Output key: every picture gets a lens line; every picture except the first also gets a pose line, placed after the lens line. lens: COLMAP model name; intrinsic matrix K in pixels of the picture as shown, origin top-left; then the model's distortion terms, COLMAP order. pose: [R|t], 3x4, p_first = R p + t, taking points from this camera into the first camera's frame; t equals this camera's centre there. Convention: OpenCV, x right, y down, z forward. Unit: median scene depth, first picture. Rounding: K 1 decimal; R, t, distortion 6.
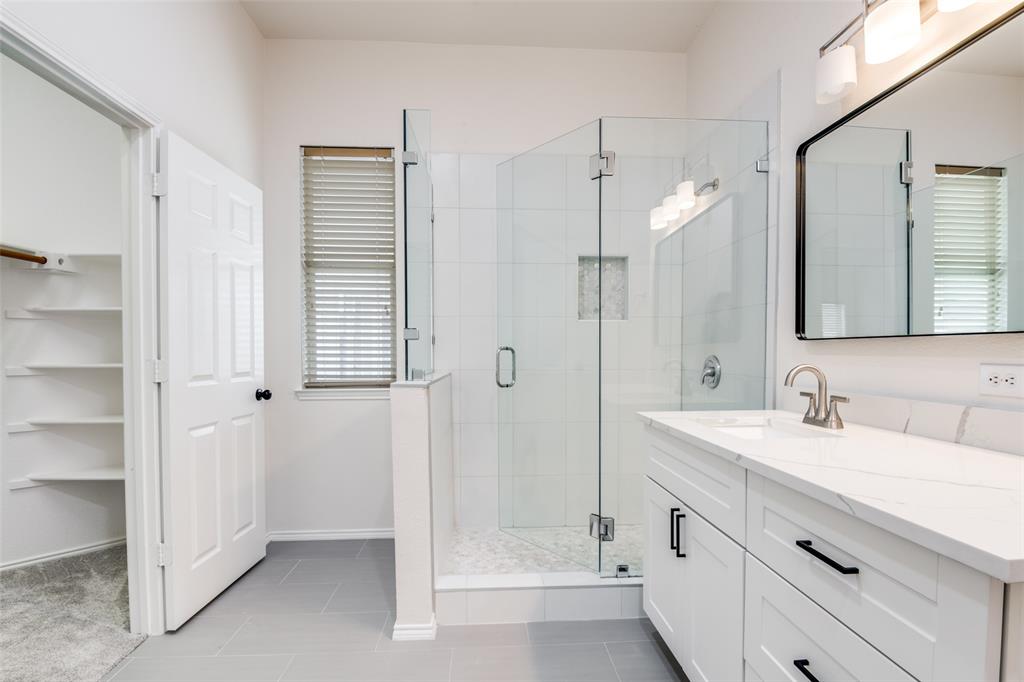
lens RADIAL K [[489.0, 0, 517.2], [0, 489.0, 360.1], [0, 0, 1]] dist [0.010188, -0.019550]
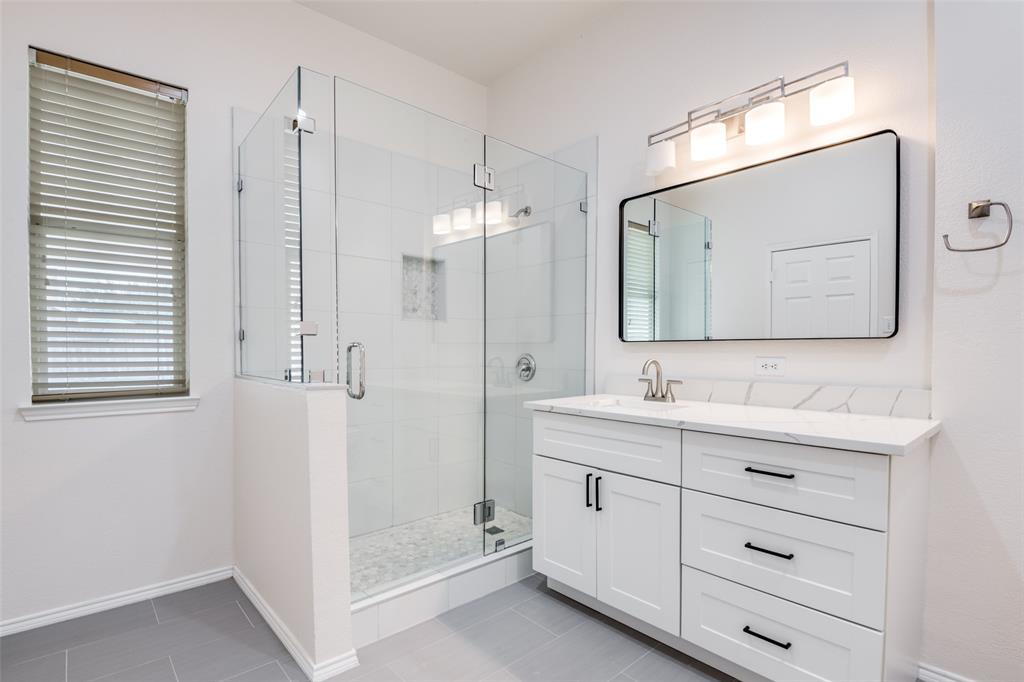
lens RADIAL K [[489.0, 0, 517.2], [0, 489.0, 360.1], [0, 0, 1]] dist [0.010188, -0.019550]
pose [[0.787930, -0.009842, 0.615686, -0.434584], [0.009275, 0.999949, 0.004114, 0.001570], [-0.615694, 0.002470, 0.787981, 0.088383]]
